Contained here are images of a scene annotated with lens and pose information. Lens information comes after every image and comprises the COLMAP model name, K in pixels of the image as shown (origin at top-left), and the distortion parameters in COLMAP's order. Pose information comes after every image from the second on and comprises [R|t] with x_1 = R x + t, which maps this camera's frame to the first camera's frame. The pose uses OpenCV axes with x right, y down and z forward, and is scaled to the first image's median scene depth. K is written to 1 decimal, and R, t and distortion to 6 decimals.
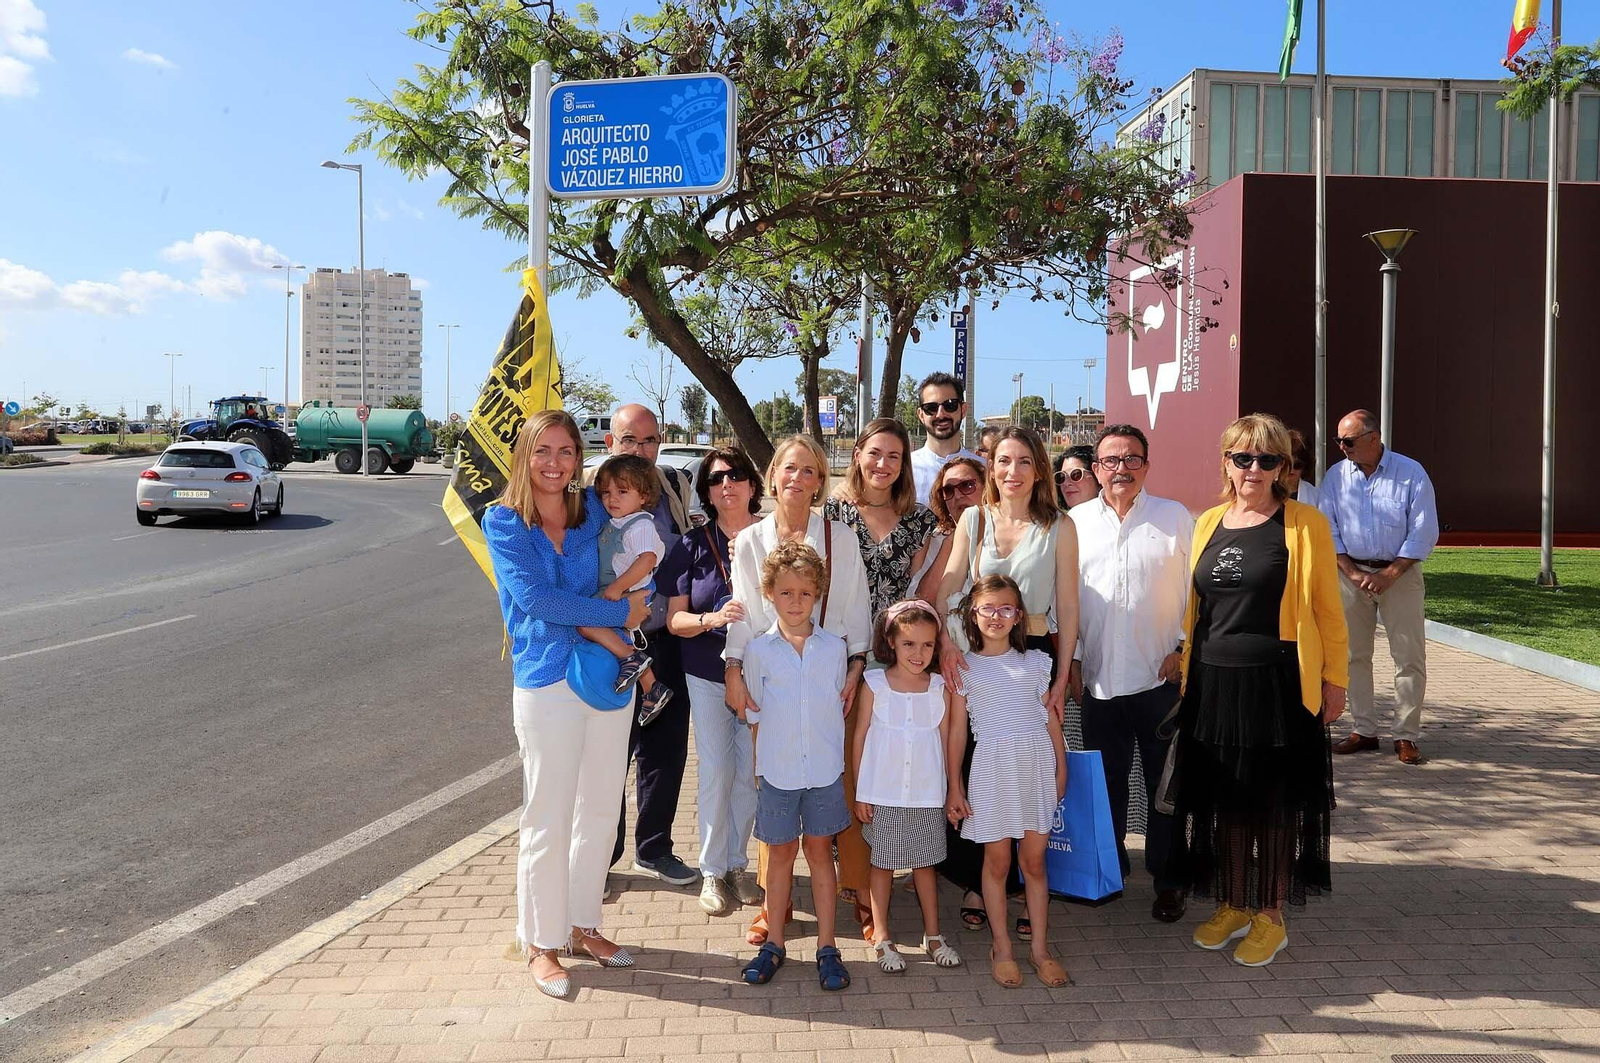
lens RADIAL K [[1339.3, 0, 809.5], [0, 1339.3, 477.6], [0, 0, 1]] dist [-0.067122, 0.092567]
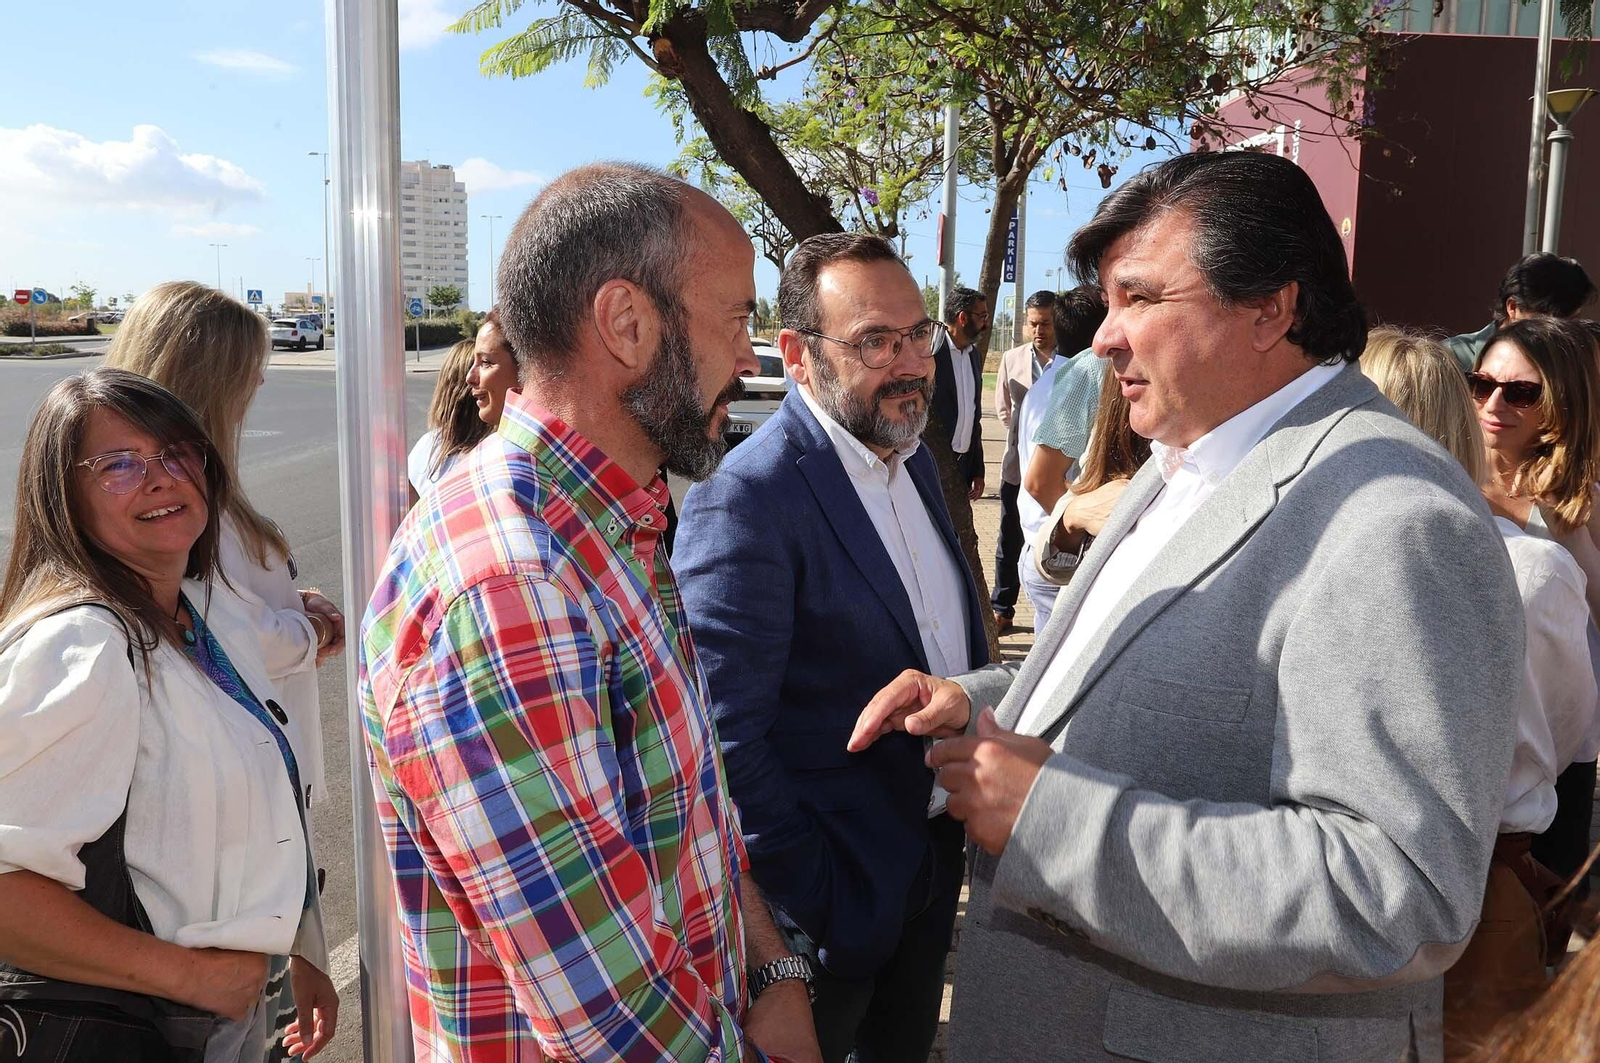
lens RADIAL K [[1241.6, 0, 840.8], [0, 1241.6, 497.2], [0, 0, 1]] dist [-0.076075, 0.092056]
pose [[0.999984, 0.005496, 0.001112, -0.034794], [-0.005582, 0.994567, 0.103944, -0.007570], [-0.000534, -0.103949, 0.994583, 0.253058]]
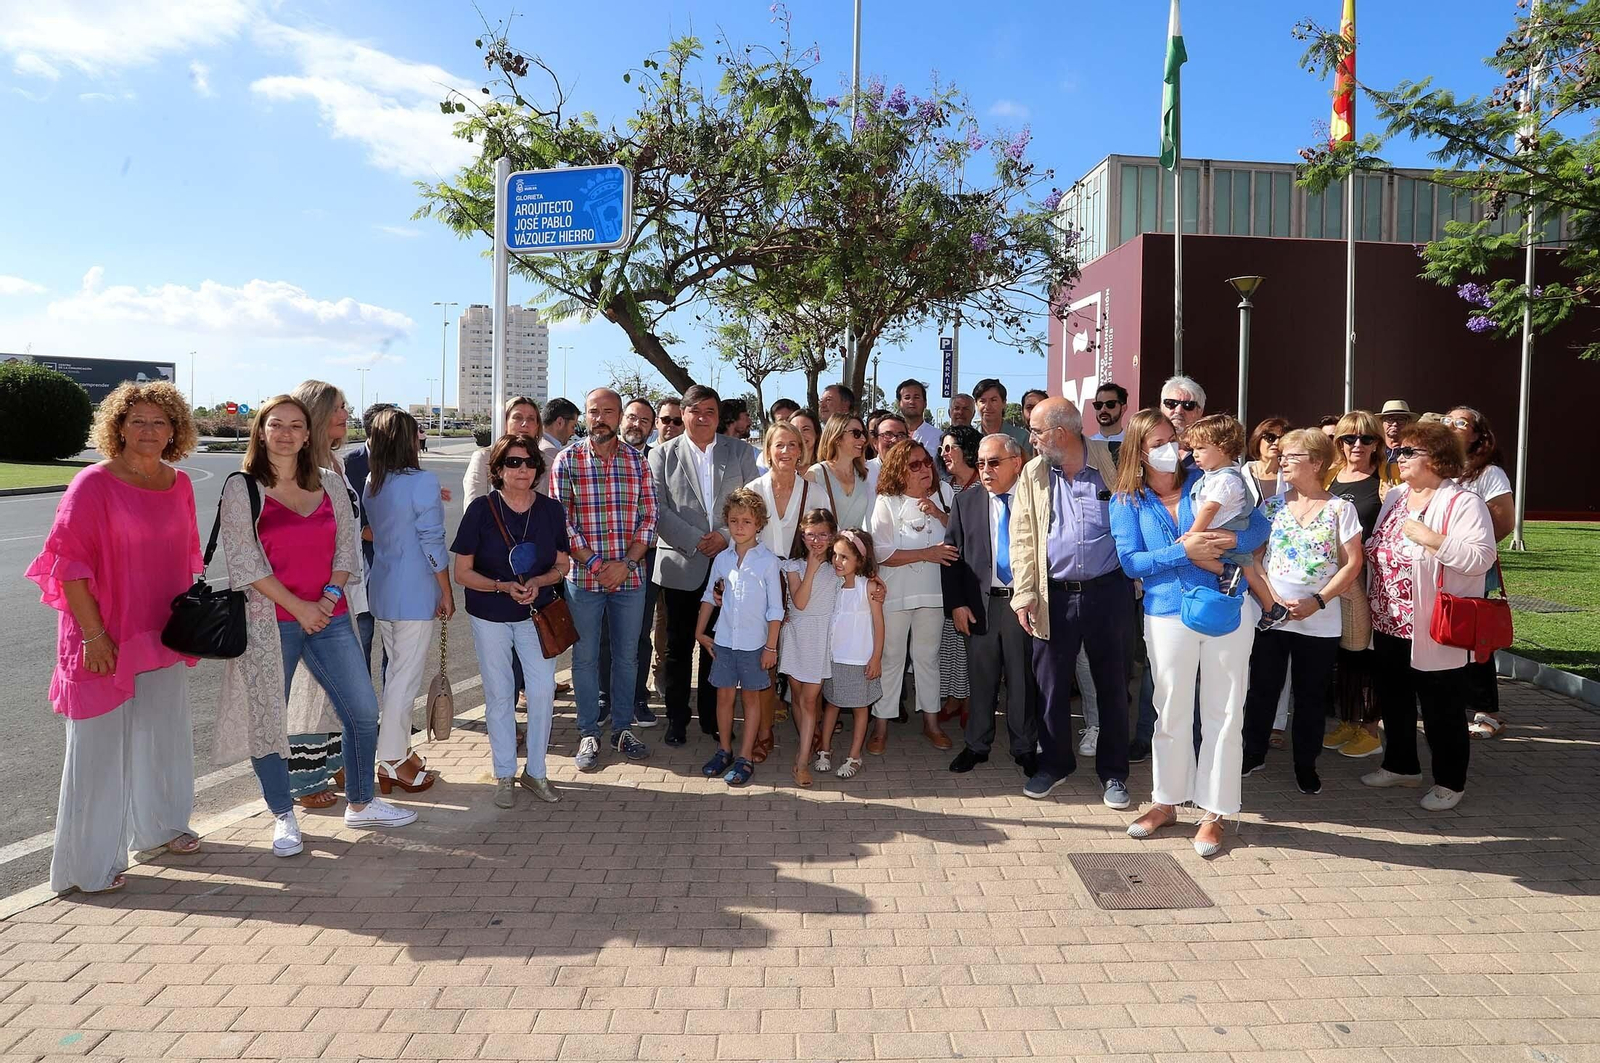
lens RADIAL K [[1026.9, 0, 827.4], [0, 1026.9, 474.4], [0, 0, 1]] dist [-0.095611, 0.049706]
pose [[0.999699, 0.005698, -0.023855, 0.059938], [-0.005486, 0.999945, 0.008918, 0.005559], [0.023904, -0.008784, 0.999676, -0.026957]]
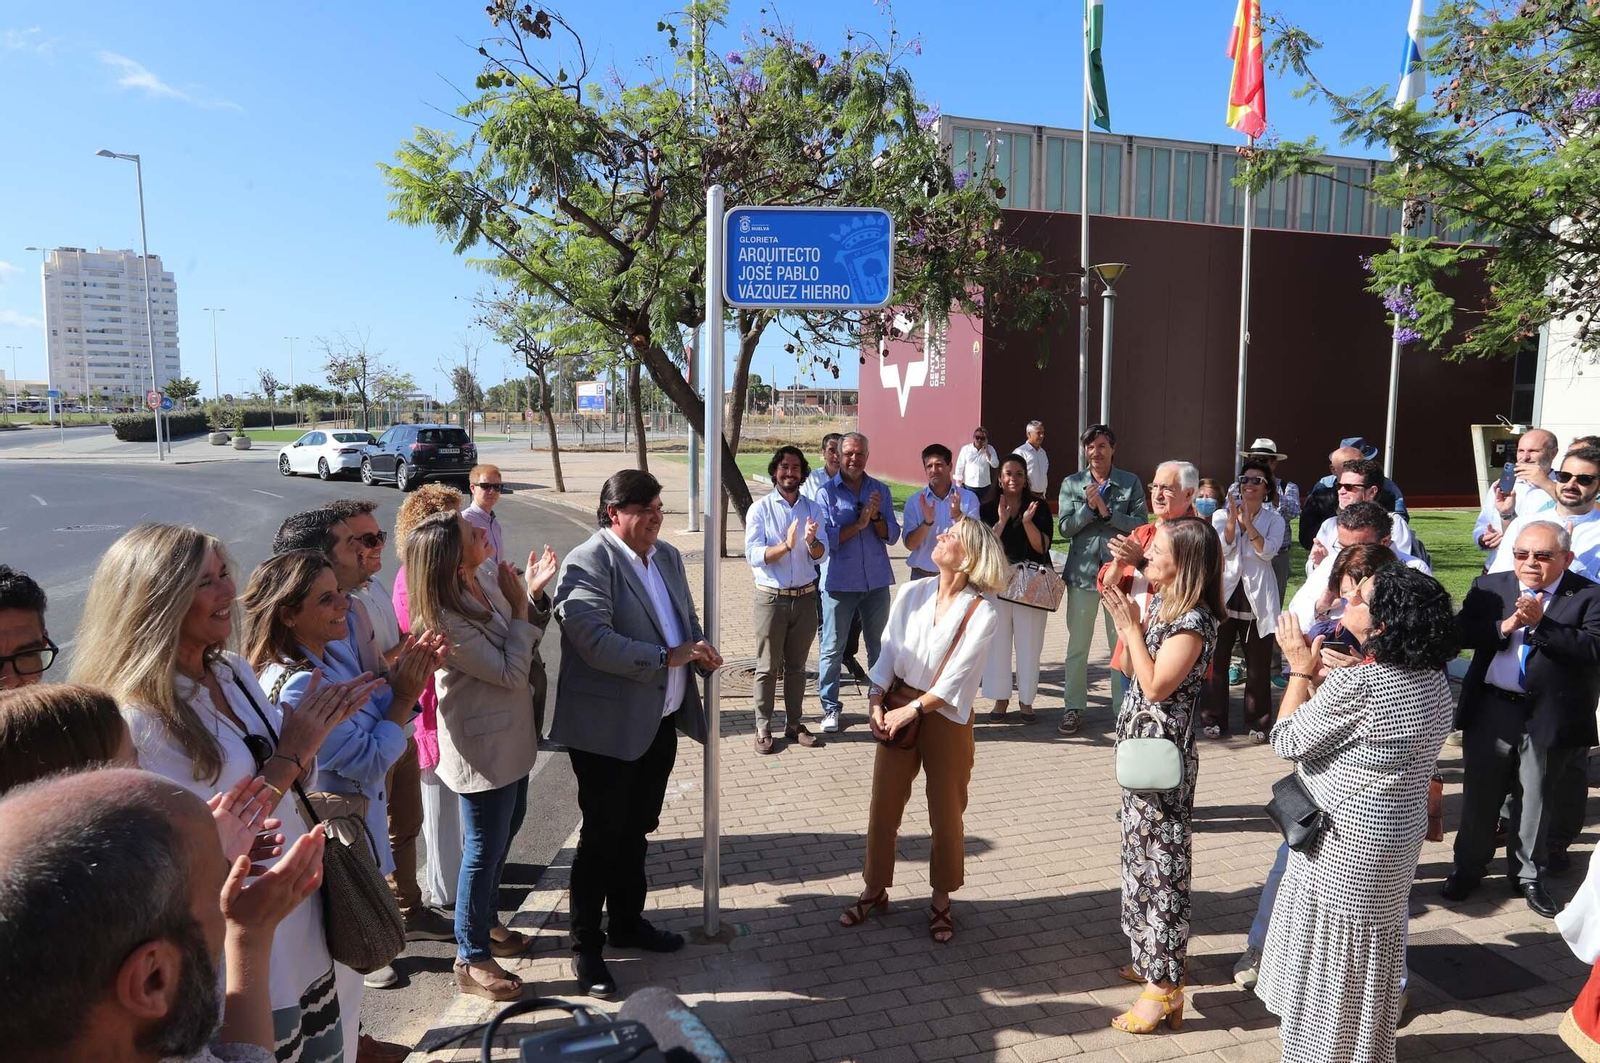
lens RADIAL K [[1155.1, 0, 834.5], [0, 1155.1, 542.5], [0, 0, 1]] dist [-0.068975, 0.061925]
pose [[0.967554, -0.032071, 0.250621, -0.123639], [0.009581, 0.995855, 0.090449, -0.032694], [-0.252483, -0.085113, 0.963851, -0.001556]]
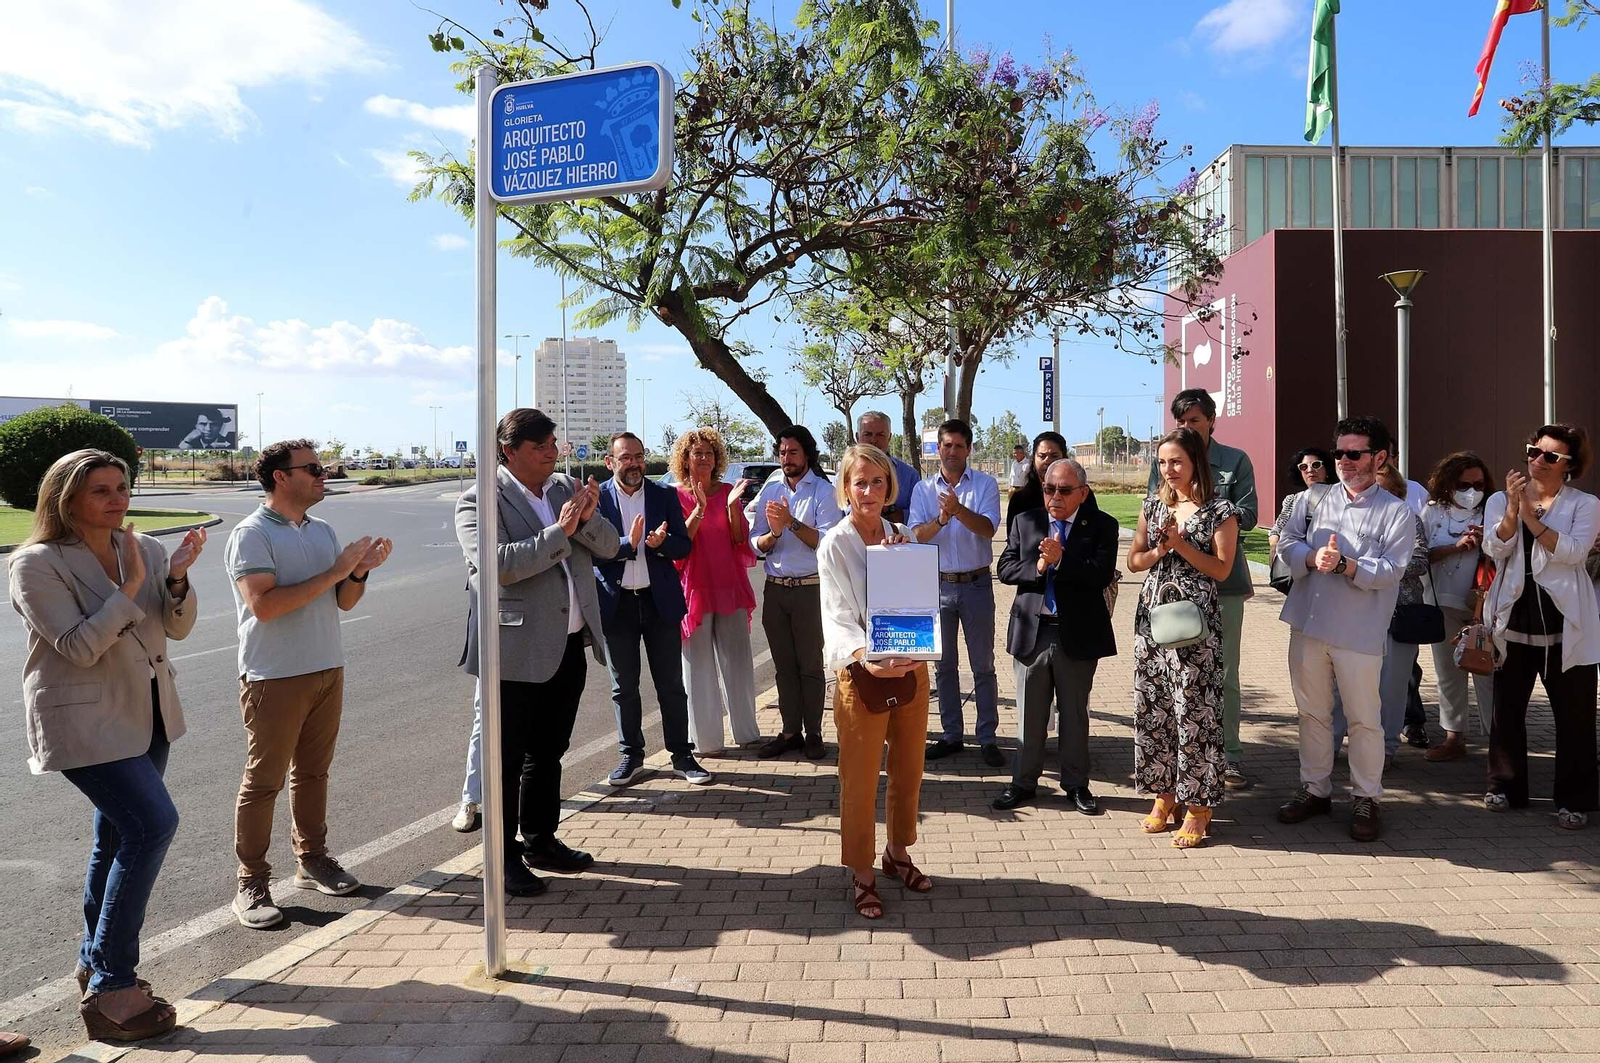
lens RADIAL K [[1054.7, 0, 861.3], [0, 1054.7, 485.2], [0, 0, 1]] dist [-0.086118, 0.062025]
pose [[0.996990, -0.016214, -0.075818, 0.043476], [0.015426, 0.999821, -0.010966, 0.002752], [0.075982, 0.009763, 0.997061, 0.090869]]
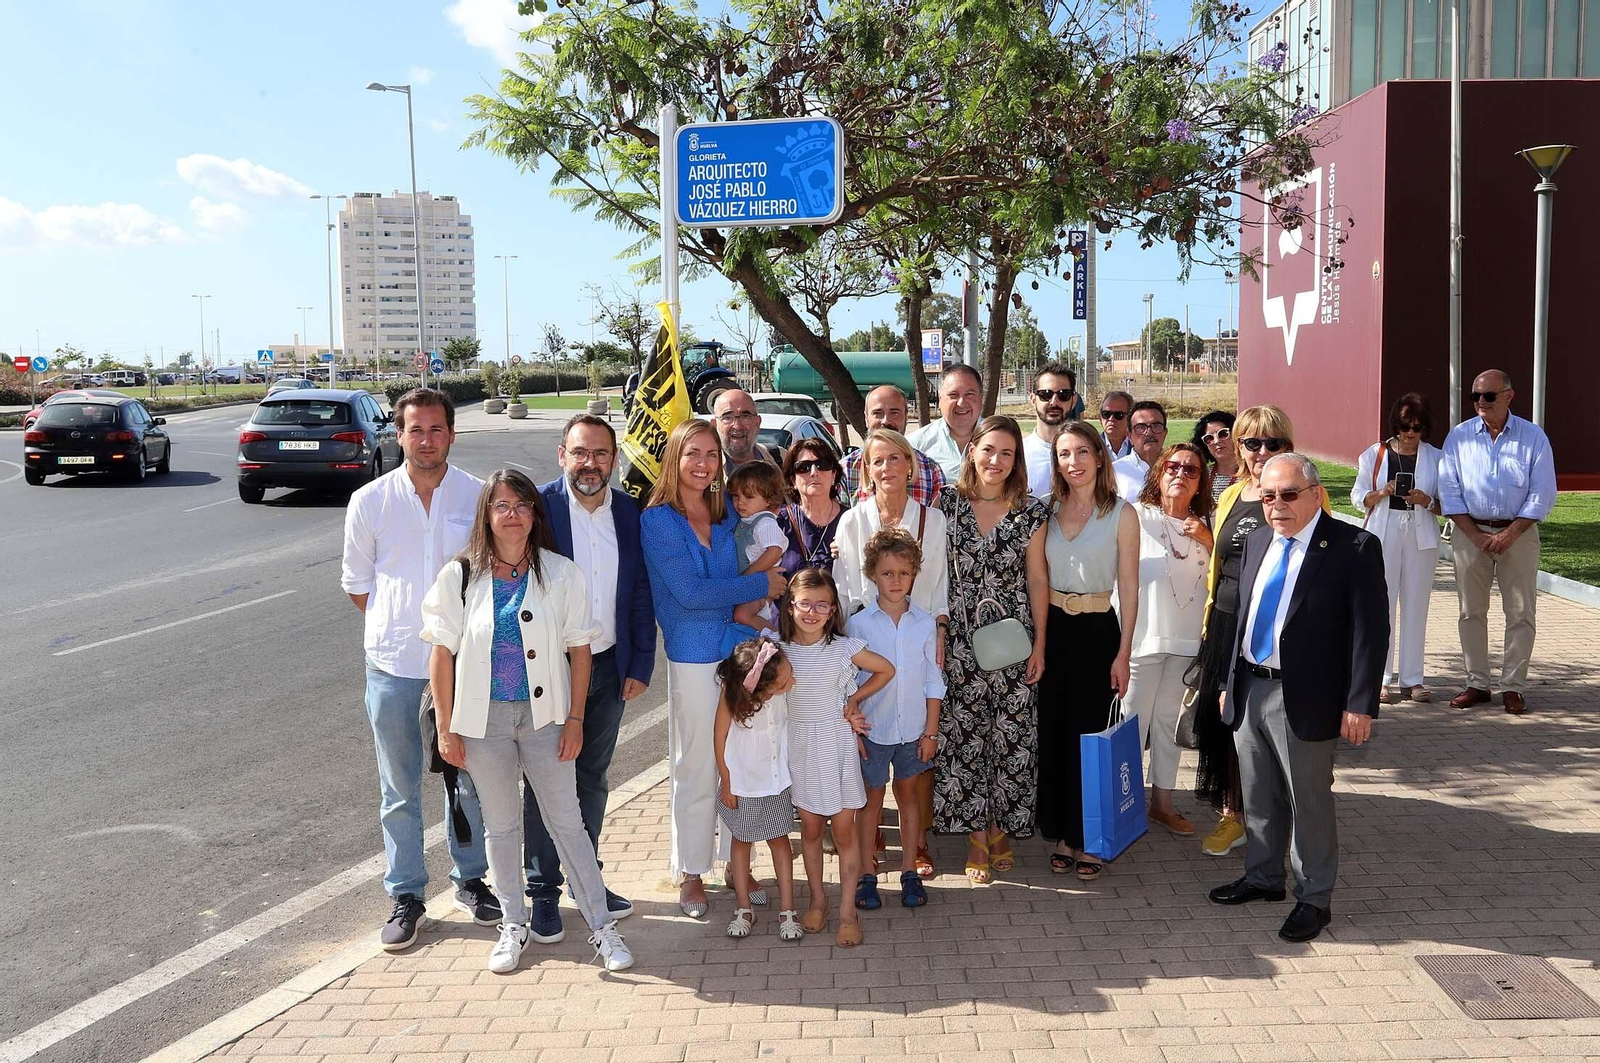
lens RADIAL K [[1536.6, 0, 852.9], [0, 1536.6, 503.7], [0, 0, 1]] dist [-0.057500, 0.116393]
pose [[0.999018, -0.018395, -0.040311, 0.000166], [0.020738, 0.998073, 0.058490, -0.016736], [0.039158, -0.059268, 0.997474, -0.104548]]
